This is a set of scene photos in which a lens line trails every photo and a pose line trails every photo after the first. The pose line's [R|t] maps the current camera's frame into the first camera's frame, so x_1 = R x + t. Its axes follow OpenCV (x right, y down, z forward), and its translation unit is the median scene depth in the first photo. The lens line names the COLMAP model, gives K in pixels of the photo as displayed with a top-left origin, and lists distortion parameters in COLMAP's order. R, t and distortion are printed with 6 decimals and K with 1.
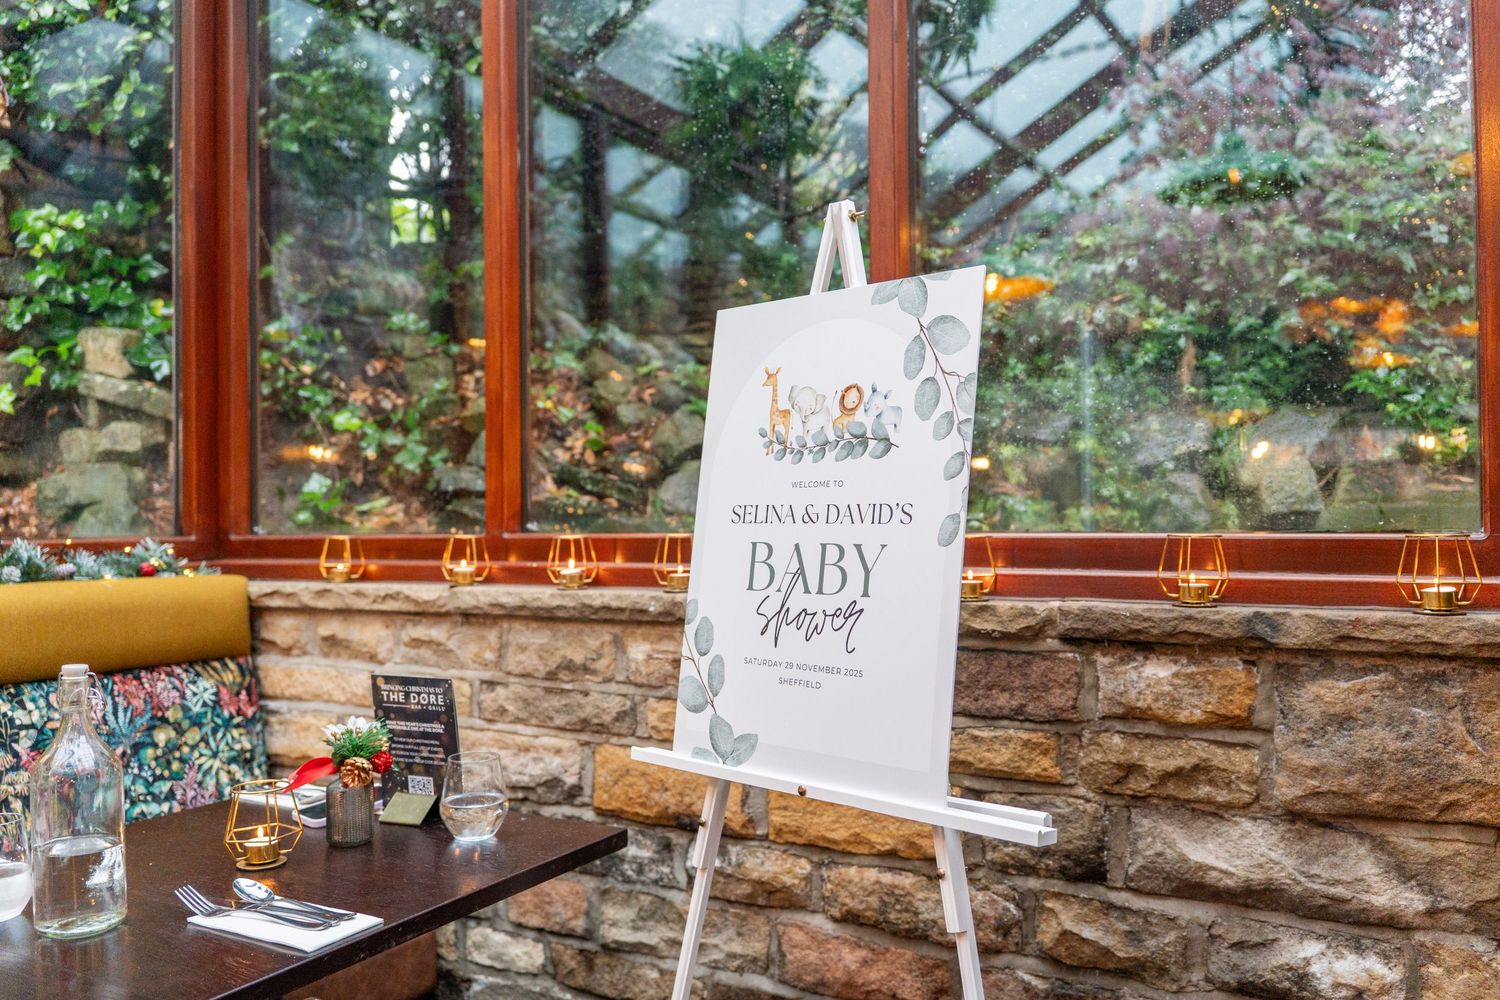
lens RADIAL K [[1175.9, 0, 750.0], [0, 1175.9, 500.0], [0, 0, 1]] dist [0.037622, -0.053462]
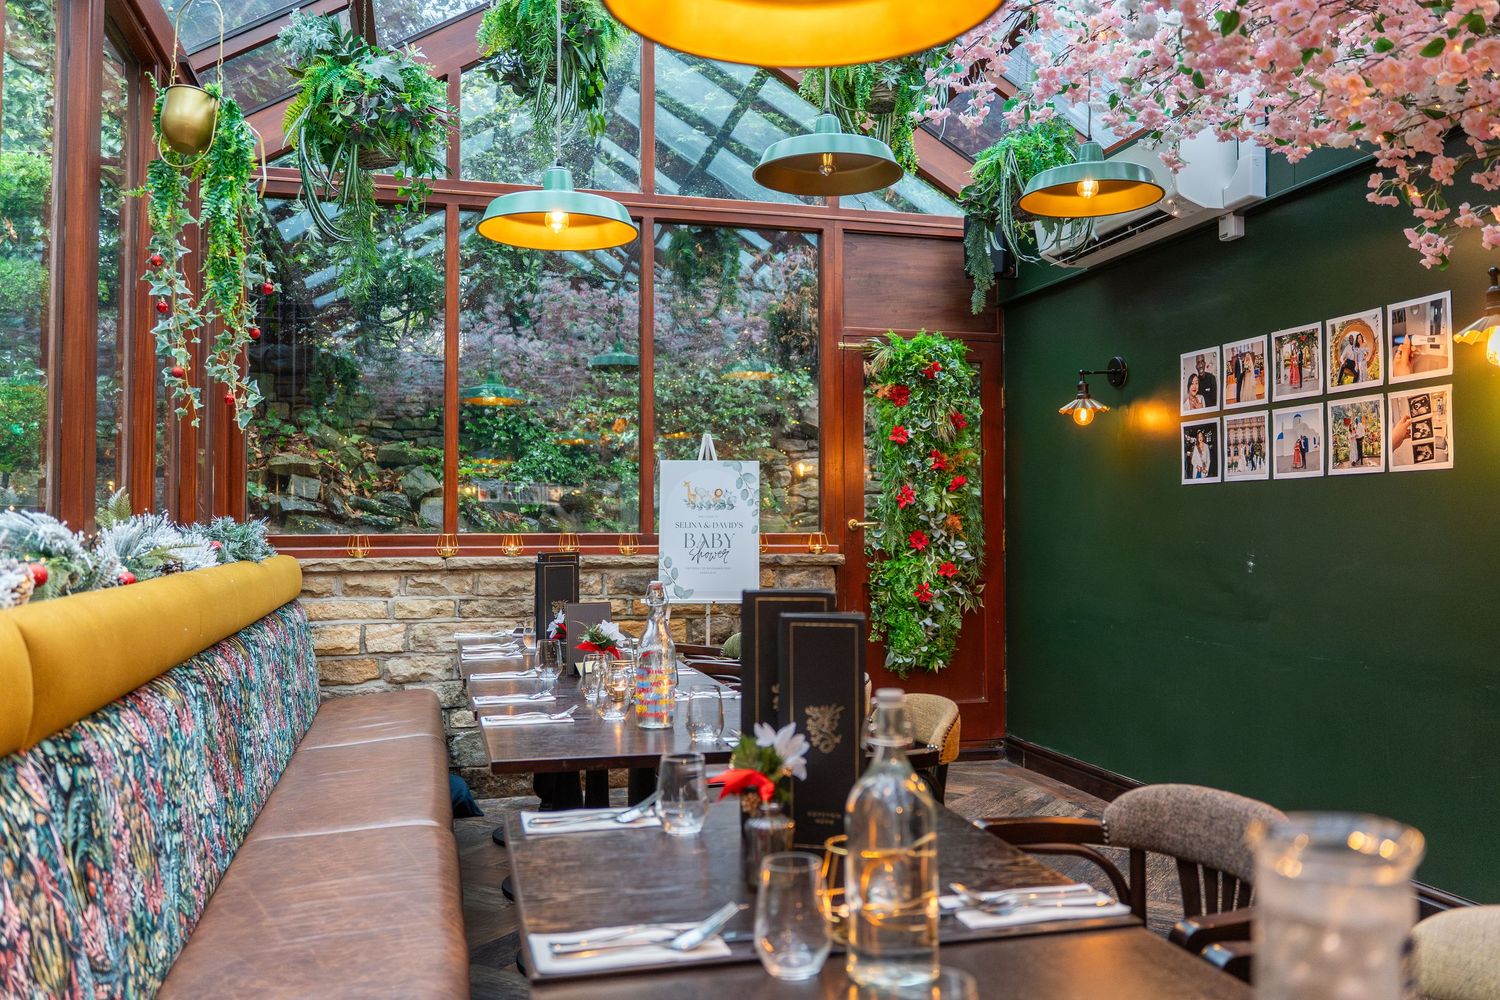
lens RADIAL K [[1224.6, 0, 775.7], [0, 1224.6, 497.5], [0, 0, 1]] dist [0.011826, -0.005966]
pose [[0.690648, 0.030118, 0.722564, -1.735162], [-0.014739, 0.999511, -0.027574, 0.019369], [-0.723041, 0.008394, 0.690754, -1.181064]]
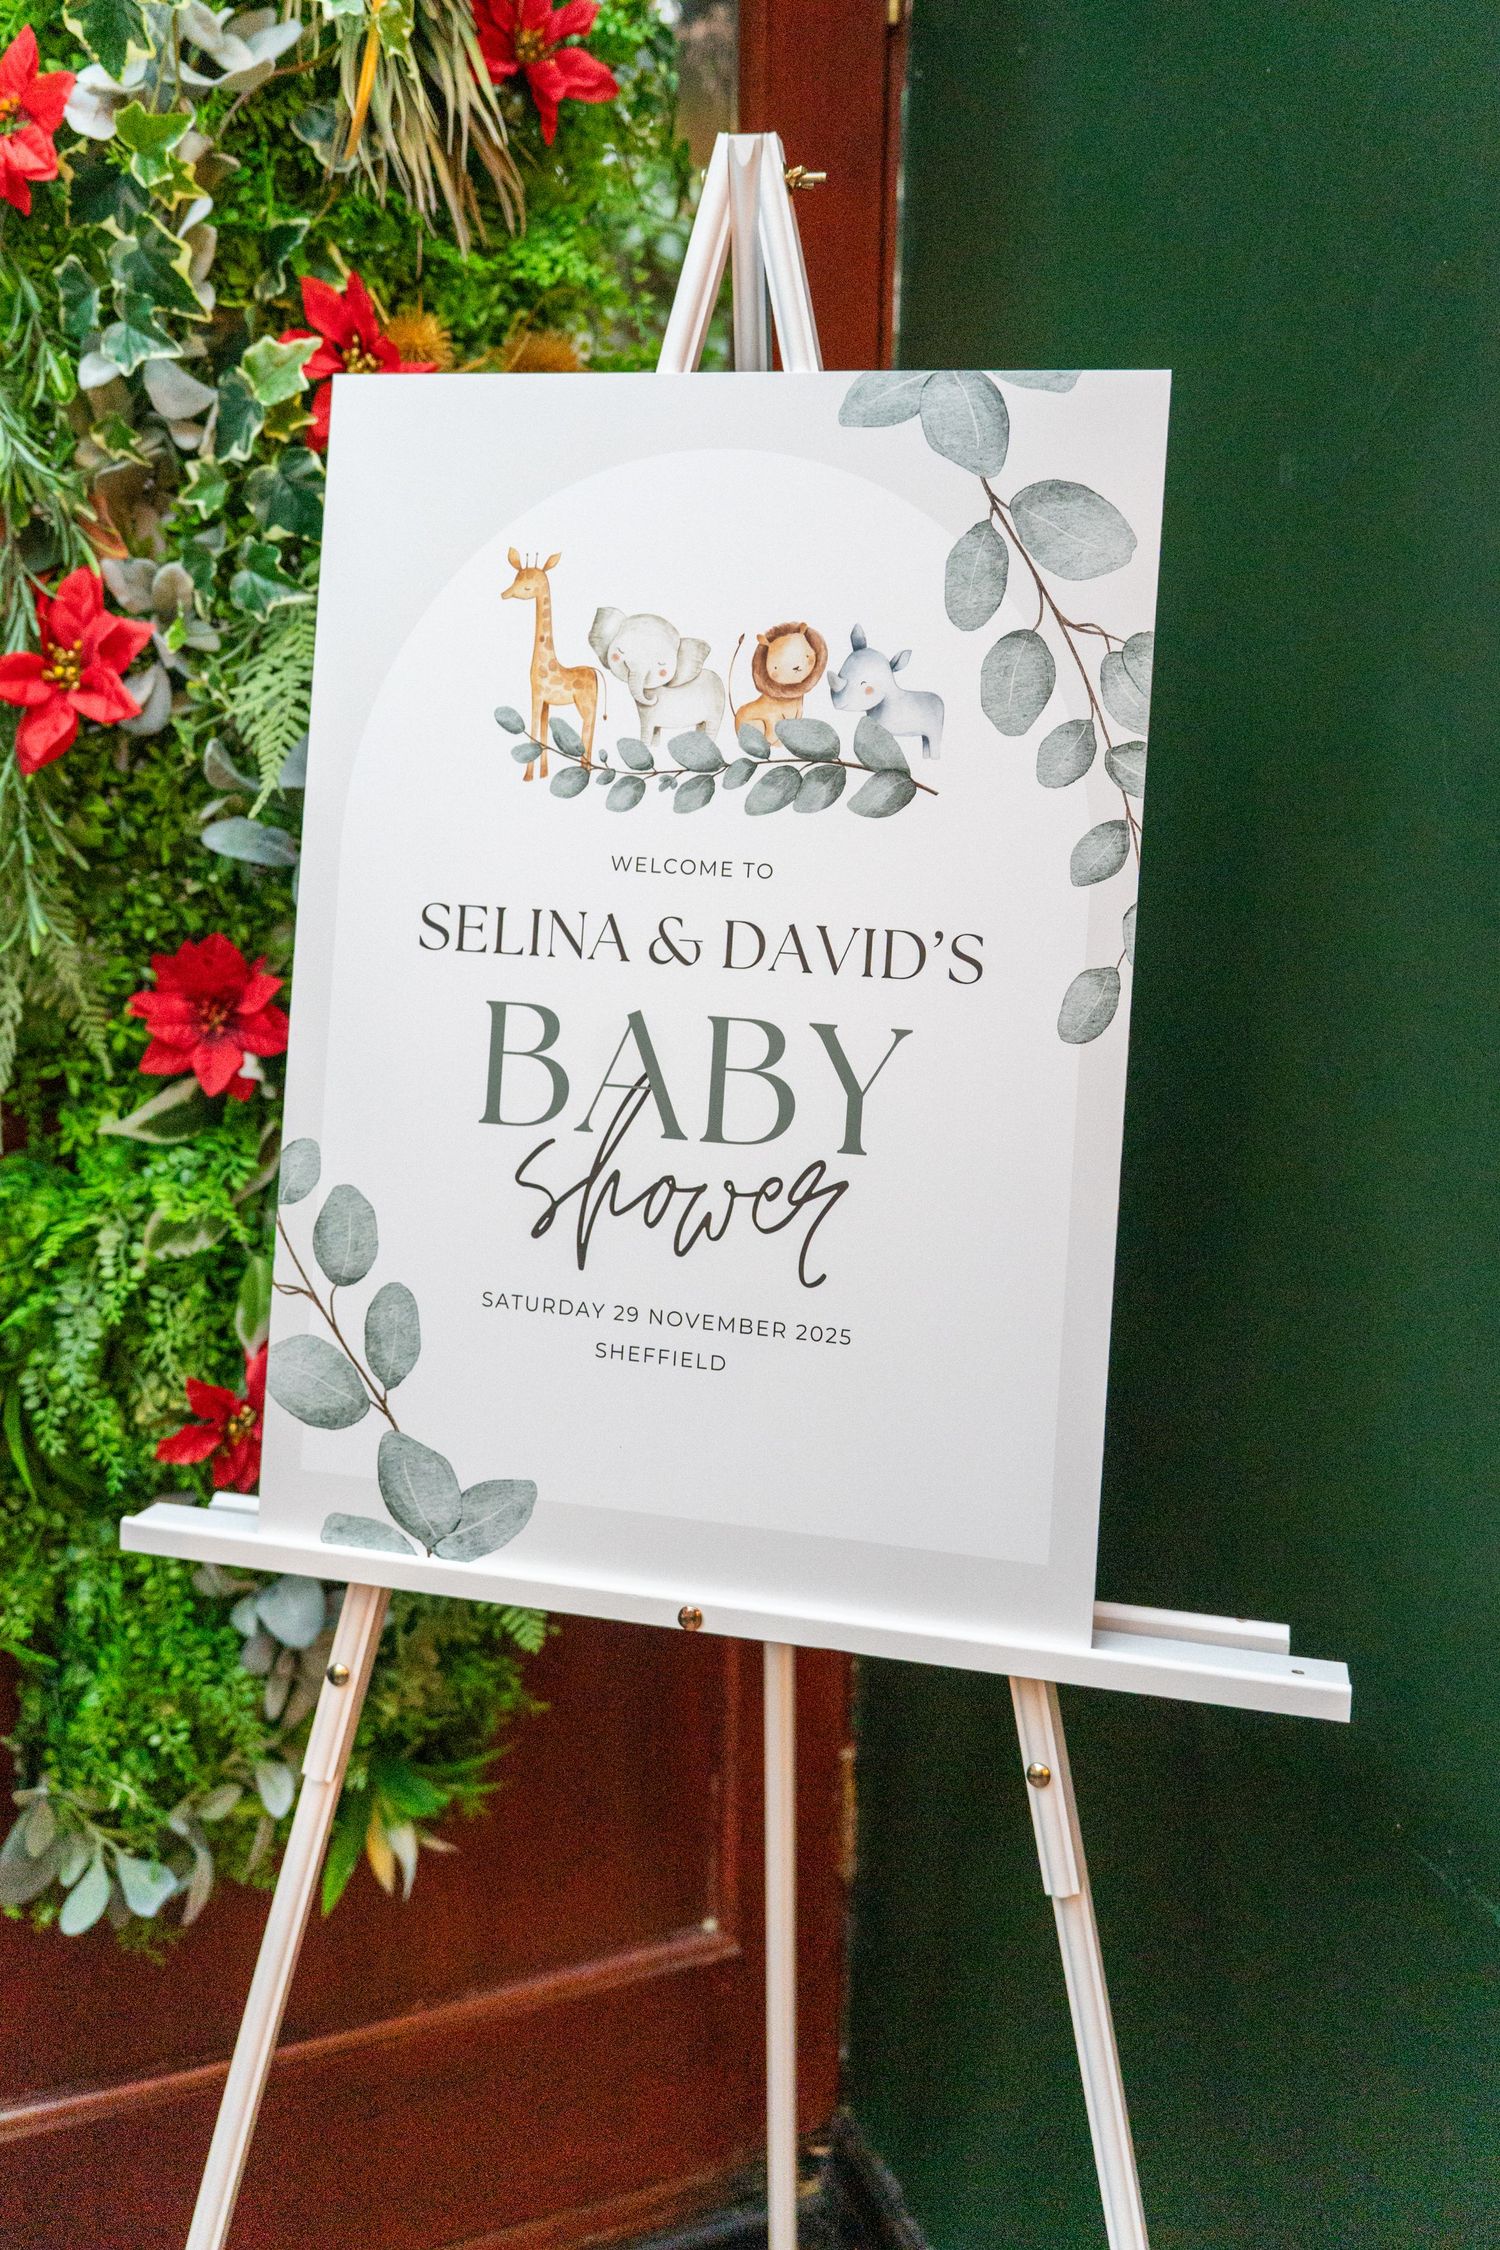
lens RADIAL K [[2020.6, 0, 754.3], [0, 2020.6, 969.9], [0, 0, 1]] dist [0.007024, -0.004947]
pose [[0.590345, -0.105634, 0.800209, 0.248967], [-0.034477, 0.987194, 0.155753, -0.079541], [-0.806415, -0.119537, 0.579143, 0.123775]]
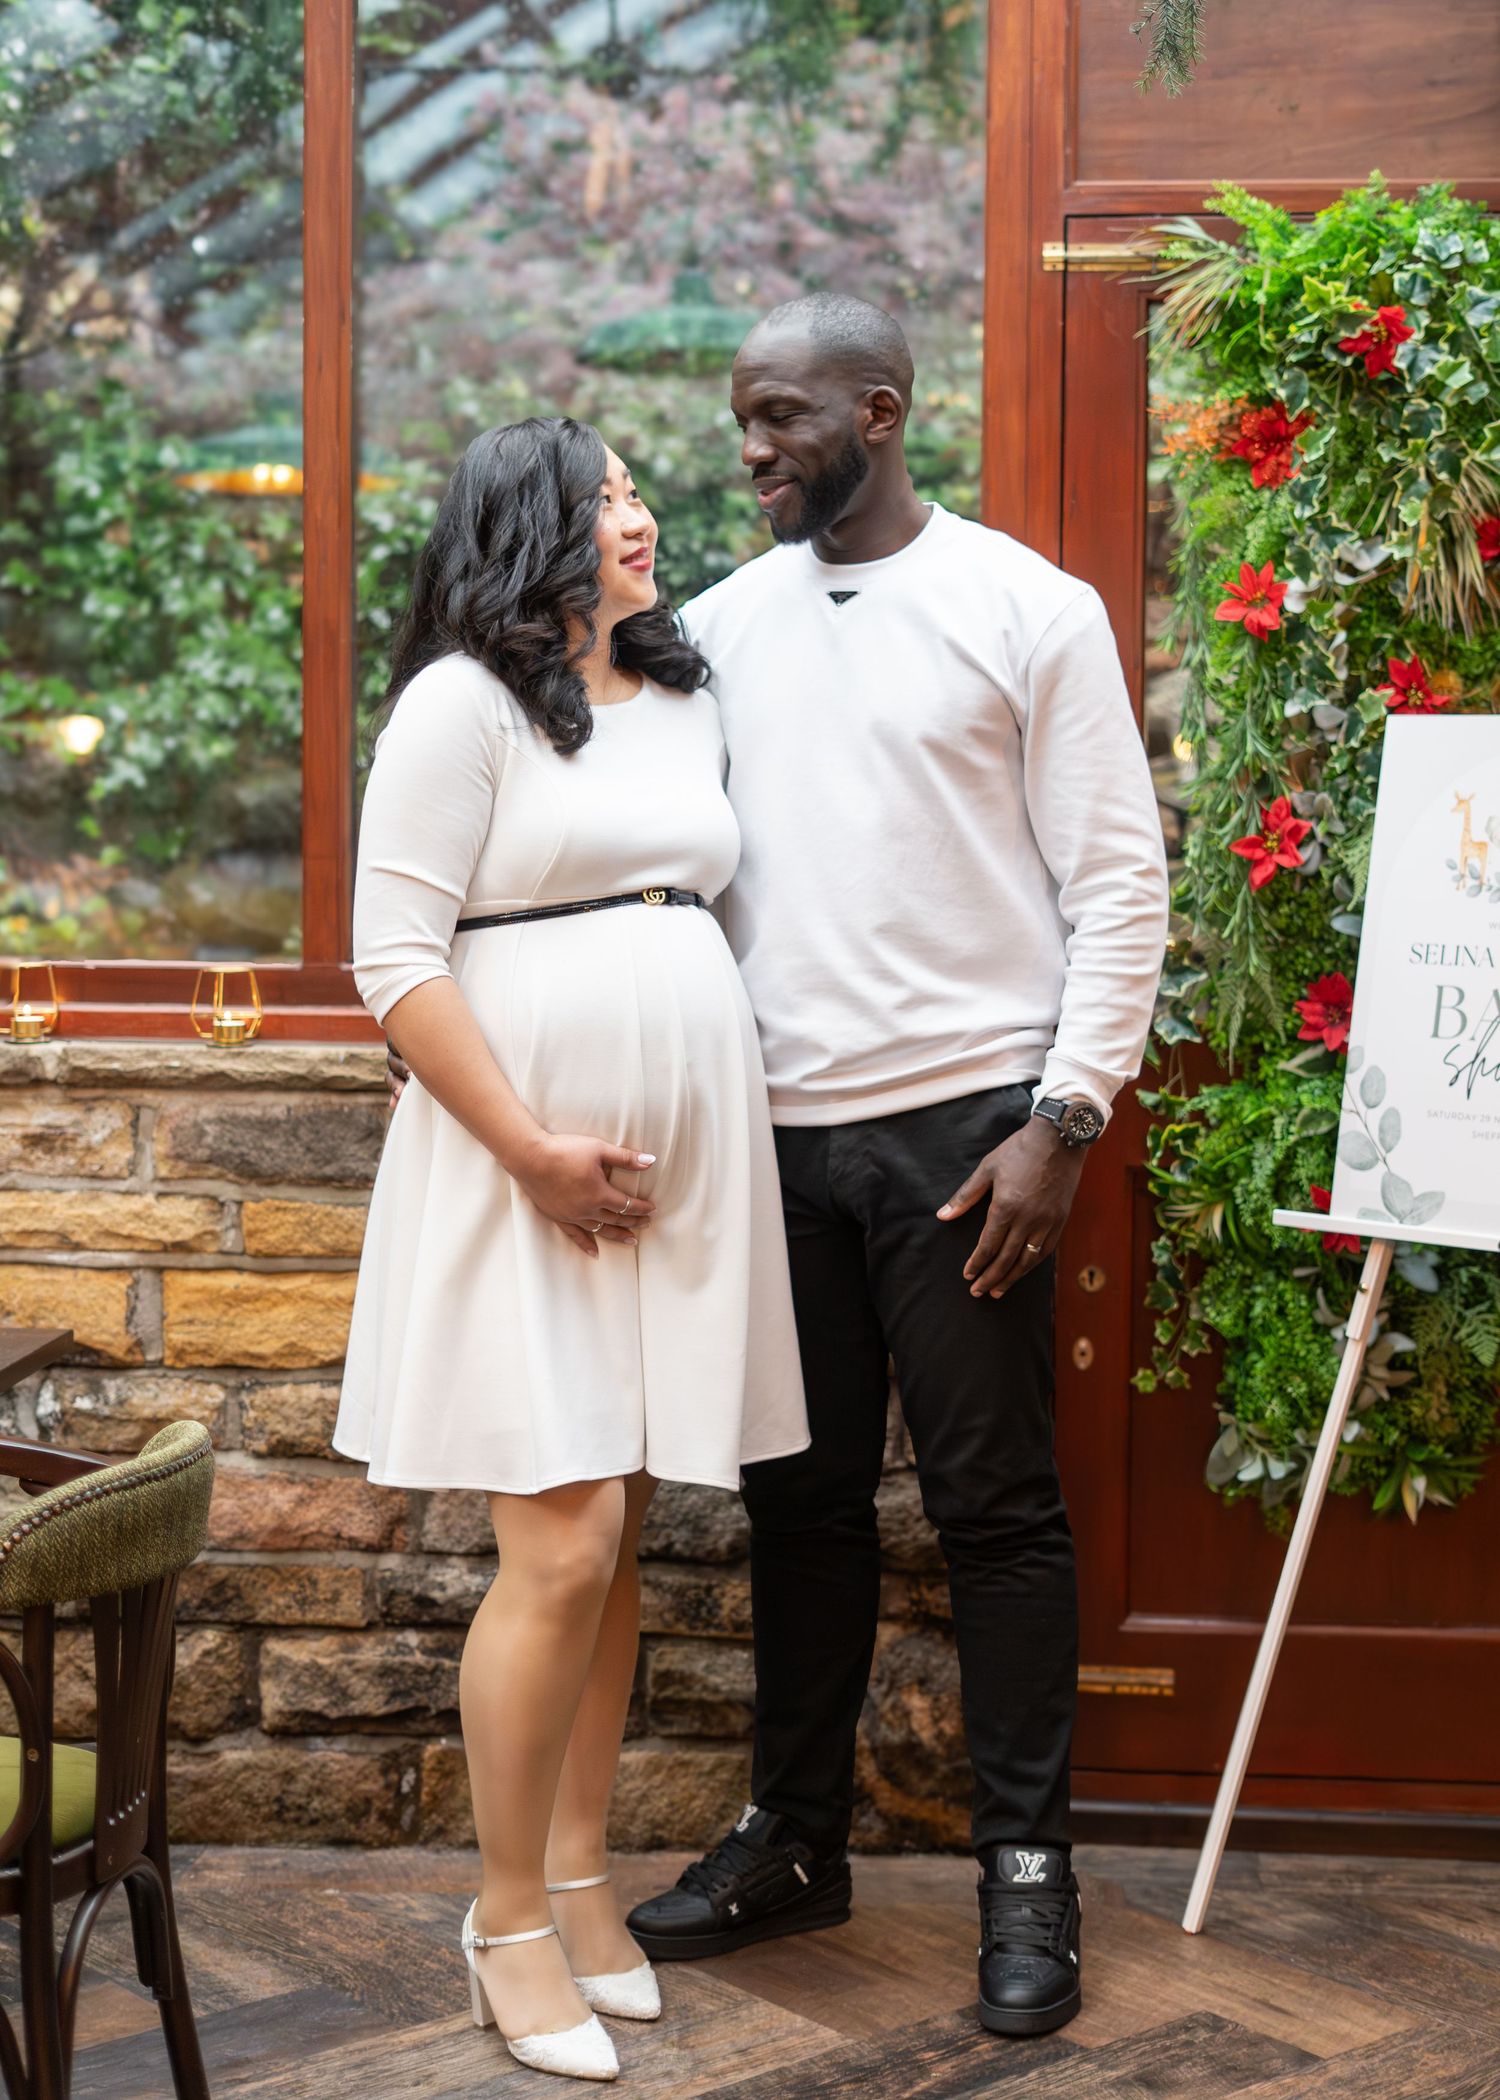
lens RADIAL K [[3352.3, 0, 747.1], [0, 3352.3, 957.8], [0, 0, 1]] dist [-0.012649, 0.004265]
pose [[0.905057, -0.003626, 0.425275, -0.564482], [-0.023268, 0.998044, 0.058029, -0.109236], [-0.424653, -0.062415, 0.903202, -1.100829]]
